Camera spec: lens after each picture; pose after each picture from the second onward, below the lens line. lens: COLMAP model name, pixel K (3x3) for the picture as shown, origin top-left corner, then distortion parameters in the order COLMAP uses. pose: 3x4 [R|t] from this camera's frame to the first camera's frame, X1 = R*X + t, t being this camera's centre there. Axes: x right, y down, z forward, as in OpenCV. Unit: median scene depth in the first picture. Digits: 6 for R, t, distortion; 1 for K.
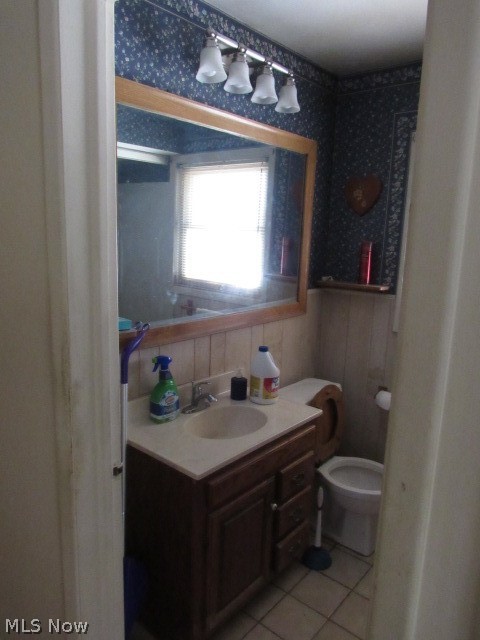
lens RADIAL K [[457.7, 0, 241.1], [0, 457.7, 319.3], [0, 0, 1]] dist [-0.022211, 0.009424]
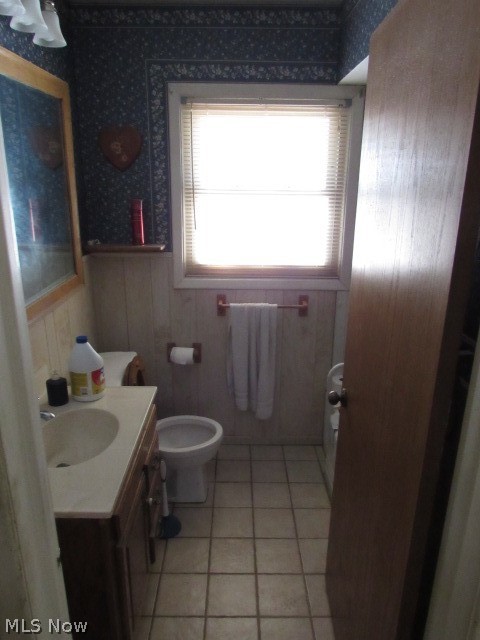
lens RADIAL K [[457.7, 0, 240.4], [0, 457.7, 319.2], [0, 0, 1]] dist [-0.022211, 0.009424]
pose [[0.759162, -0.218788, 0.613029, -0.201305], [0.136634, 0.974397, 0.178554, -0.070495], [-0.636399, -0.051791, 0.769620, 0.126193]]
